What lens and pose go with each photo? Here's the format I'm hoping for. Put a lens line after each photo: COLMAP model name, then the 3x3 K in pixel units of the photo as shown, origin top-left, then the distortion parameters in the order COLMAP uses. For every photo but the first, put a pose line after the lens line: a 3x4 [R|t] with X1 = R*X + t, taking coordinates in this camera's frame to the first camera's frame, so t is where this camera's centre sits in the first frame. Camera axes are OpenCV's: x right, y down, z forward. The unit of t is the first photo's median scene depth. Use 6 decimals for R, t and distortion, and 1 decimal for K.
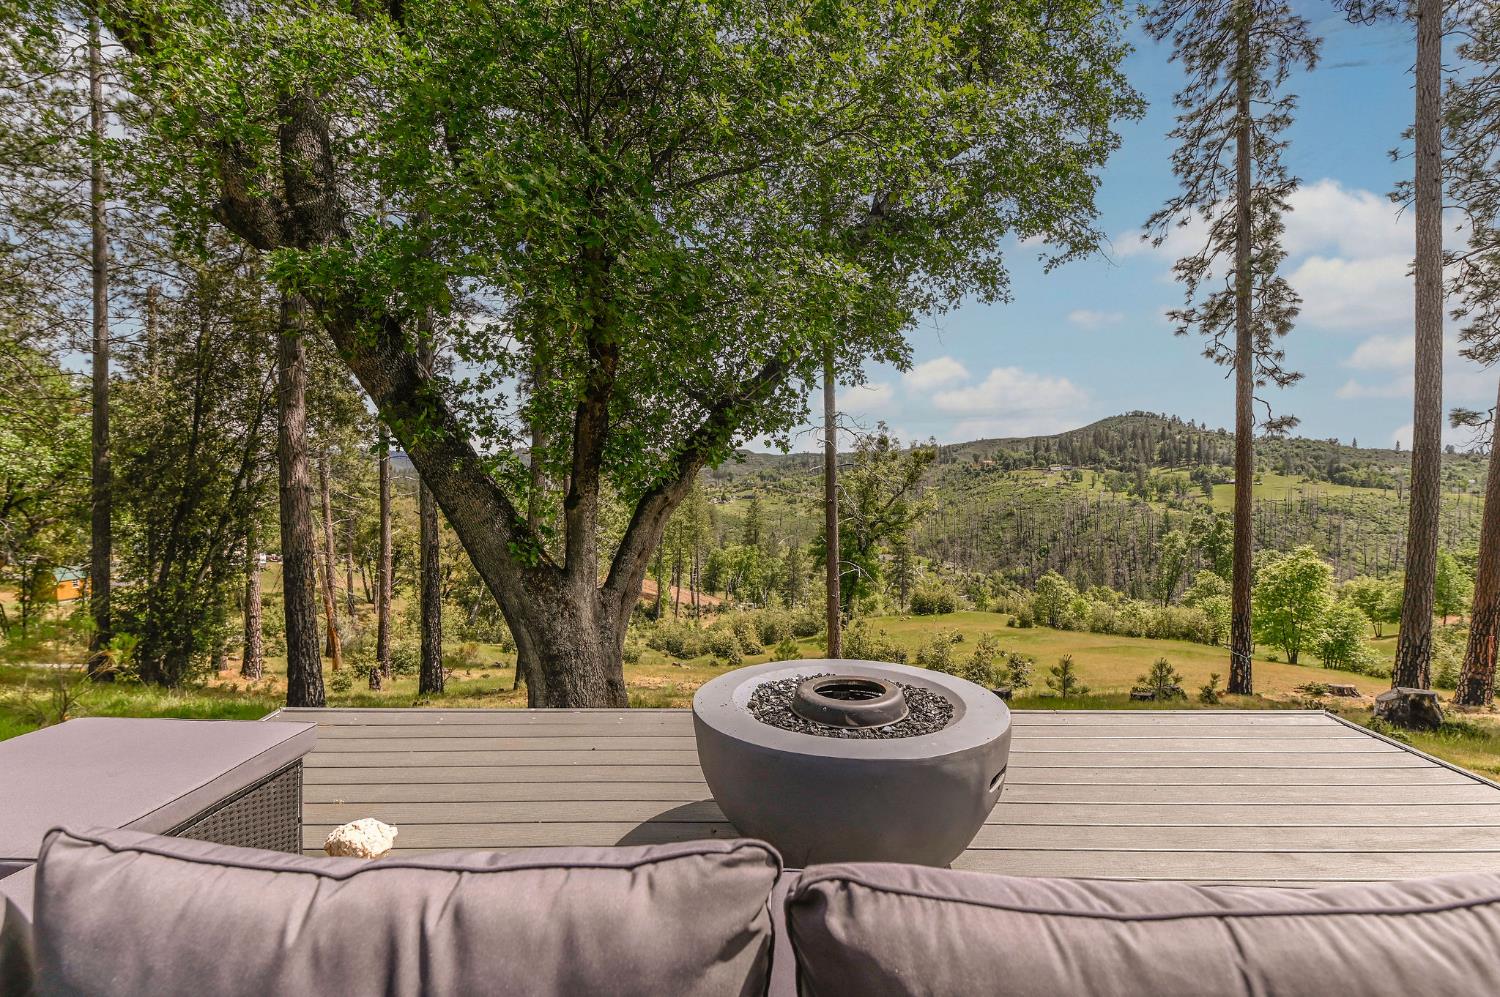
lens RADIAL K [[667.7, 0, 744.5], [0, 667.7, 495.8], [0, 0, 1]] dist [0.014440, -0.009641]
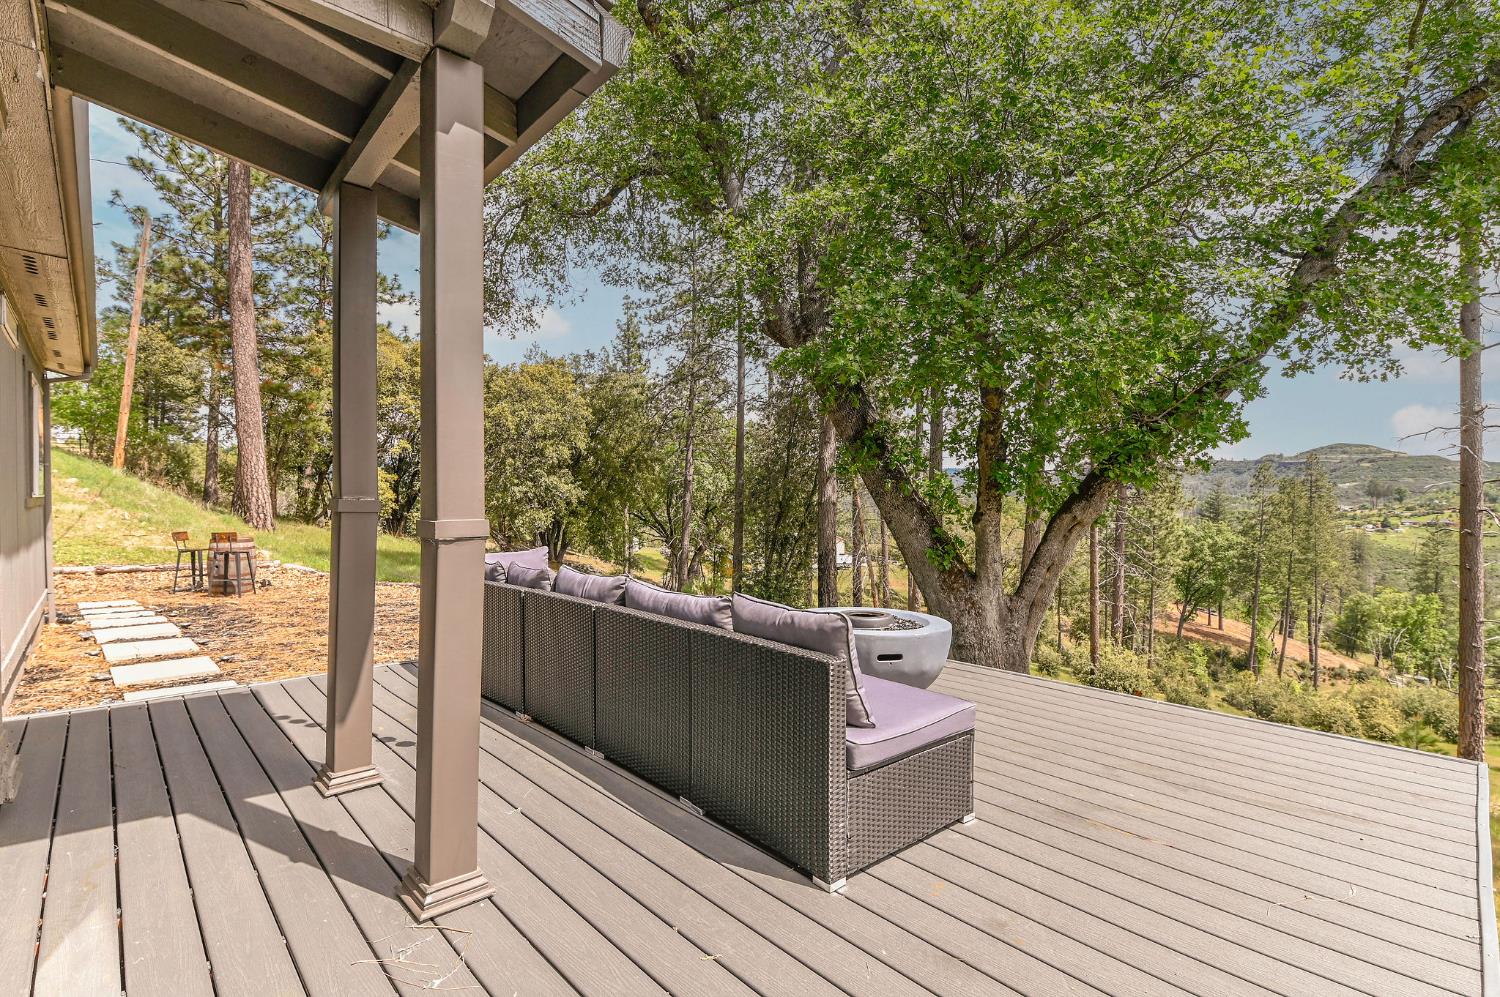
lens RADIAL K [[690.5, 0, 750.0], [0, 690.5, 498.5], [0, 0, 1]] dist [-0.000130, -0.000396]
pose [[0.711698, 0.010520, -0.702406, 0.030809], [-0.024885, 0.999638, -0.010242, -0.000273], [0.702044, 0.024769, 0.711702, -0.015455]]
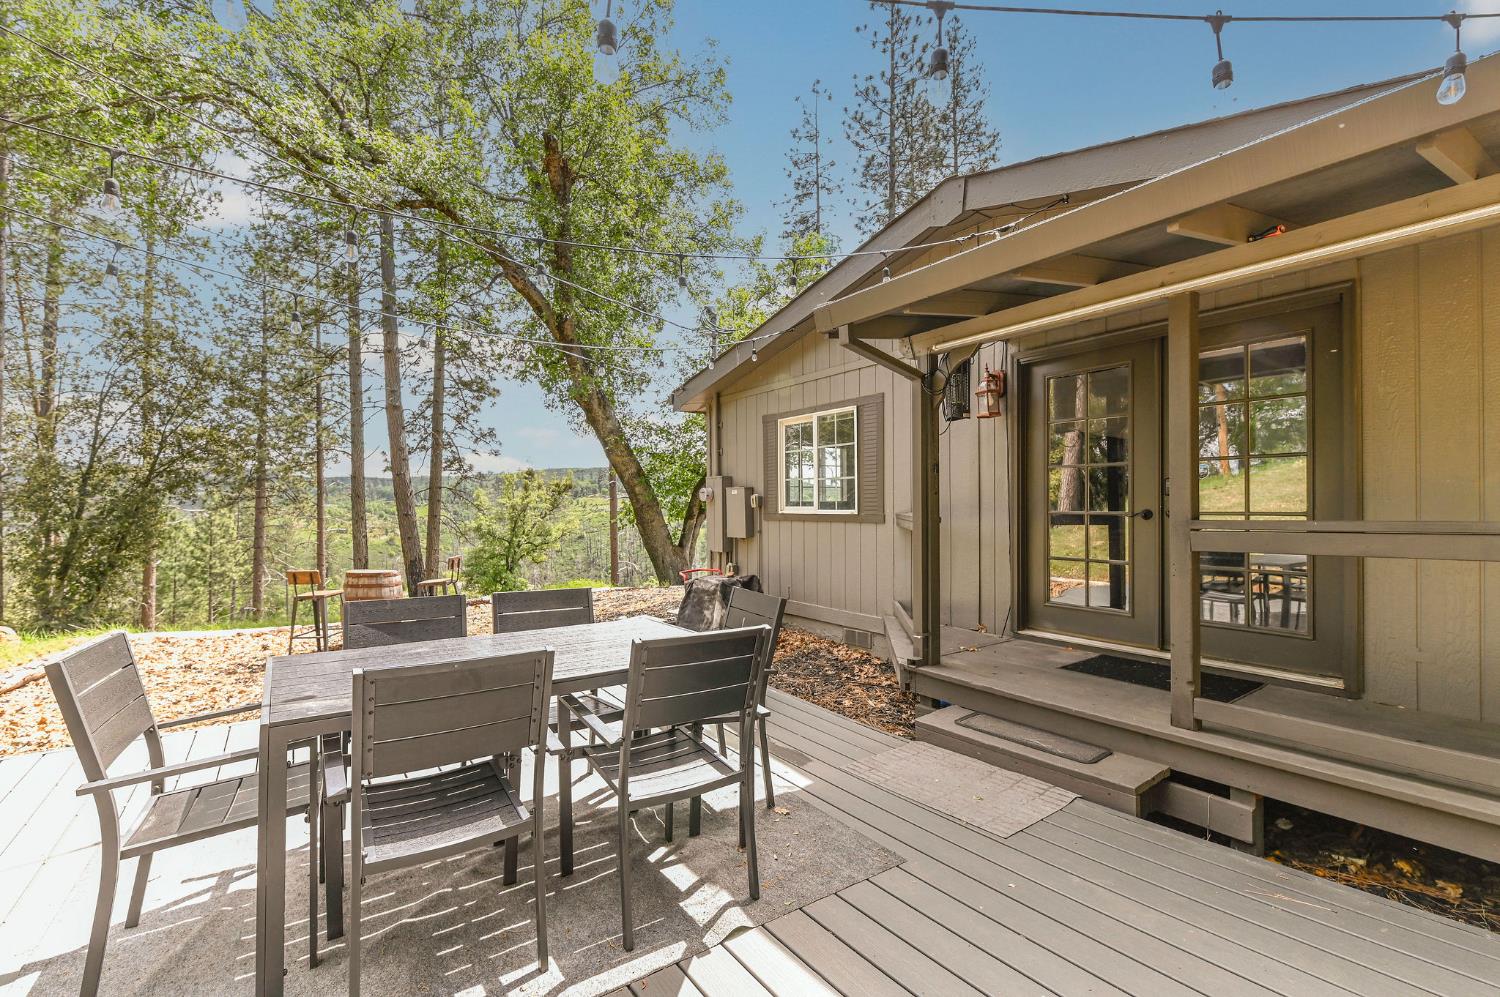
lens RADIAL K [[644.3, 0, 748.9], [0, 644.3, 504.3], [0, 0, 1]] dist [0.010495, -0.000729]
pose [[0.798239, -0.001324, 0.602339, -0.153454], [0.017366, 0.999632, -0.020818, 0.001548], [-0.602090, 0.027078, 0.797969, -0.103469]]
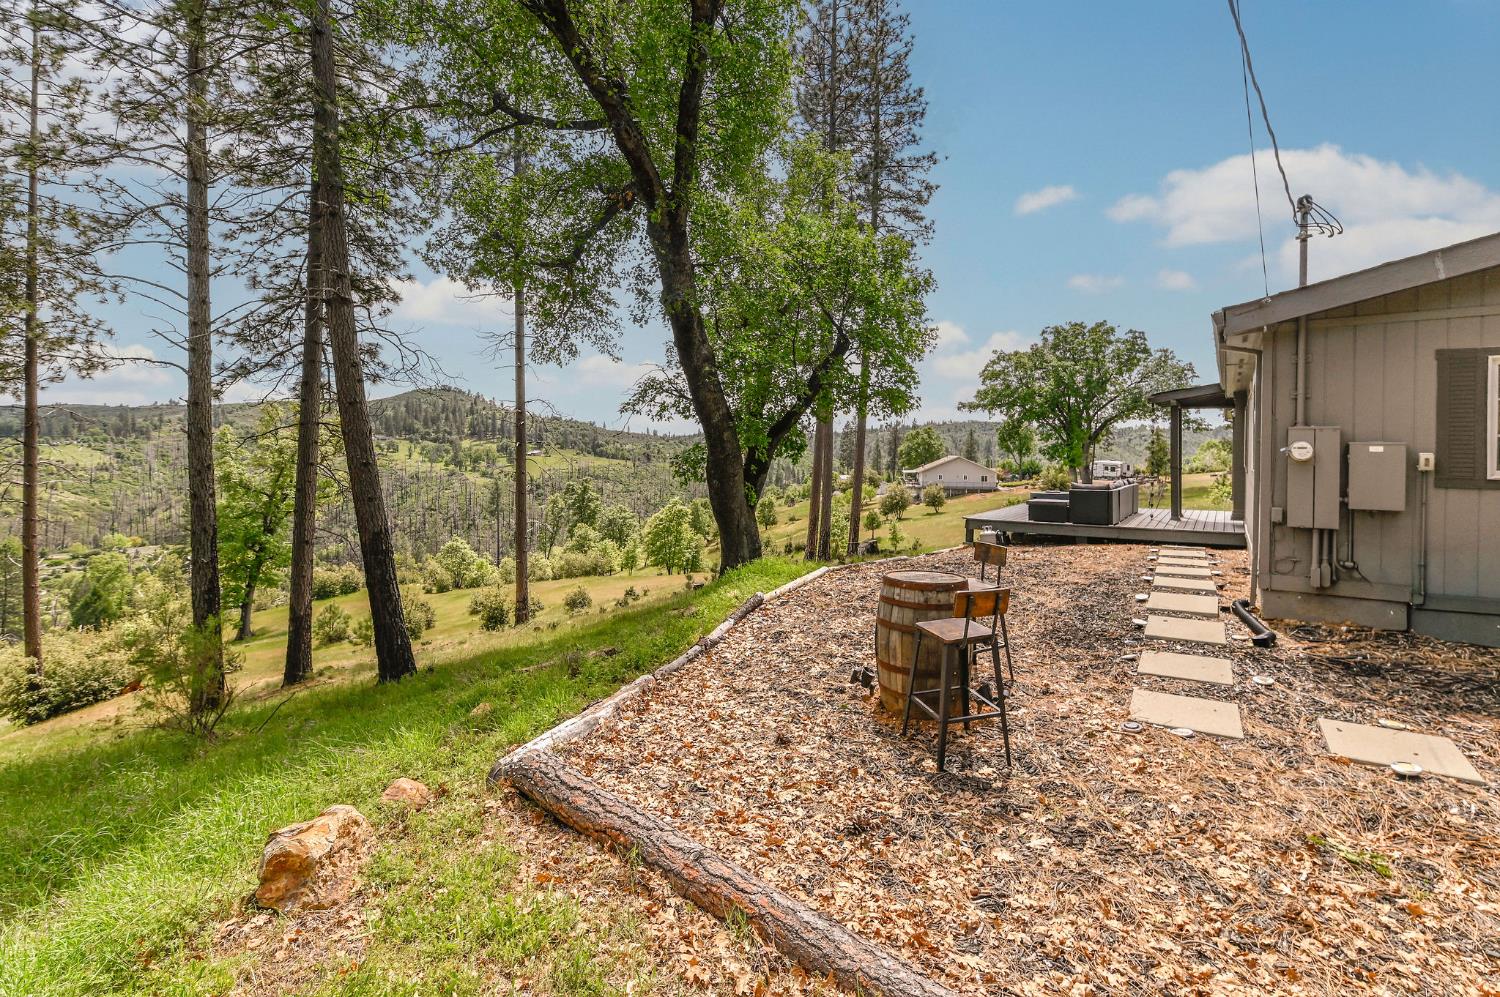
lens RADIAL K [[661.9, 0, 781.7], [0, 661.9, 457.3], [0, 0, 1]] dist [0.012814, -0.007514]
pose [[0.534163, 0.004244, 0.845371, -0.194408], [0.007203, 0.999928, -0.009571, -0.001132], [-0.845351, 0.011202, 0.534094, -0.011414]]
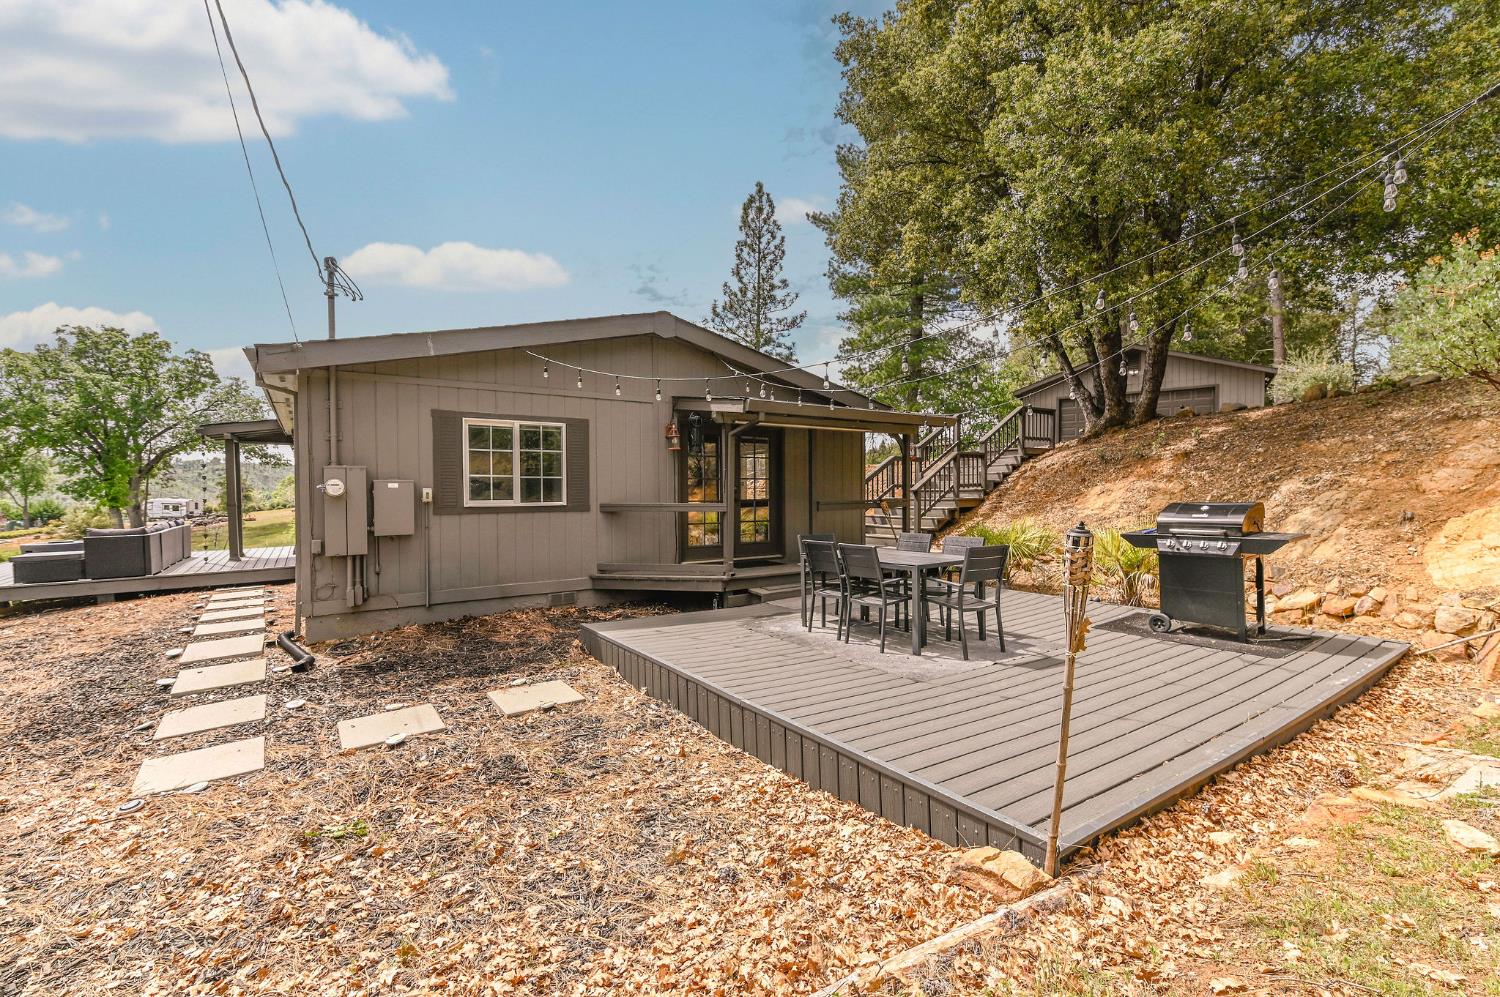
lens RADIAL K [[641.7, 0, 747.7], [0, 641.7, 501.0], [0, 0, 1]] dist [0.016098, -0.008607]
pose [[-0.582422, -0.006497, 0.812860, -0.195963], [0.027648, 0.999231, 0.027797, -0.001262], [-0.812416, 0.038664, -0.581795, -0.015832]]
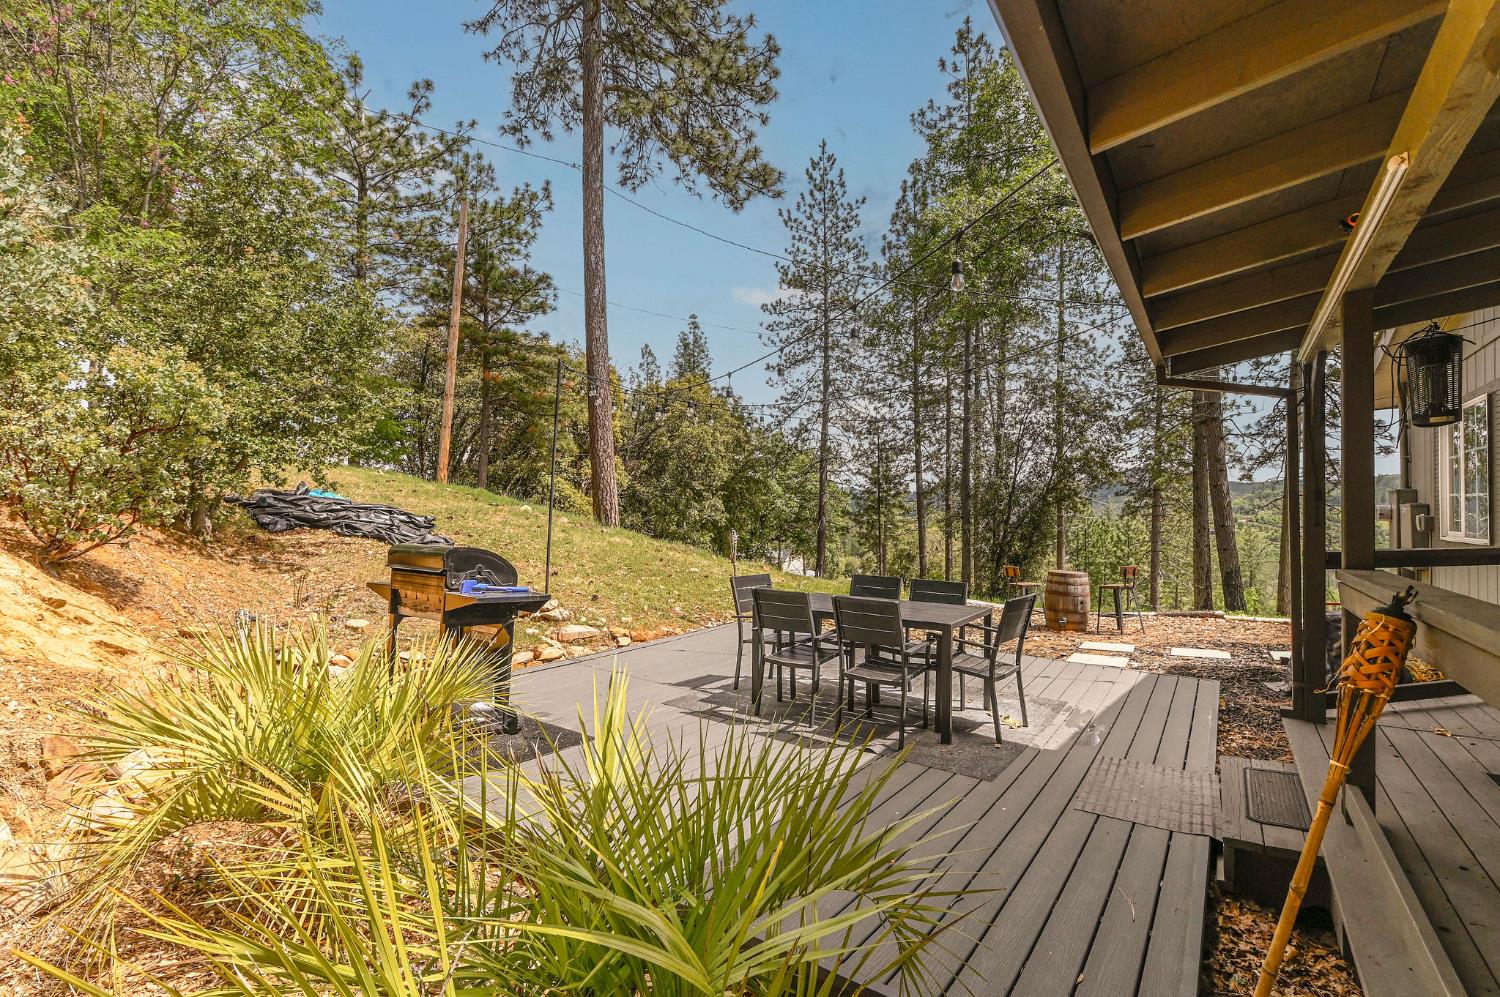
lens RADIAL K [[667.6, 0, 796.4], [0, 667.6, 518.1], [0, 0, 1]] dist [0.010698, -0.000156]
pose [[0.856805, 0.004320, -0.515623, -0.118313], [-0.012249, 0.999853, -0.011976, 0.000381], [0.515496, 0.016577, 0.856732, -0.129146]]
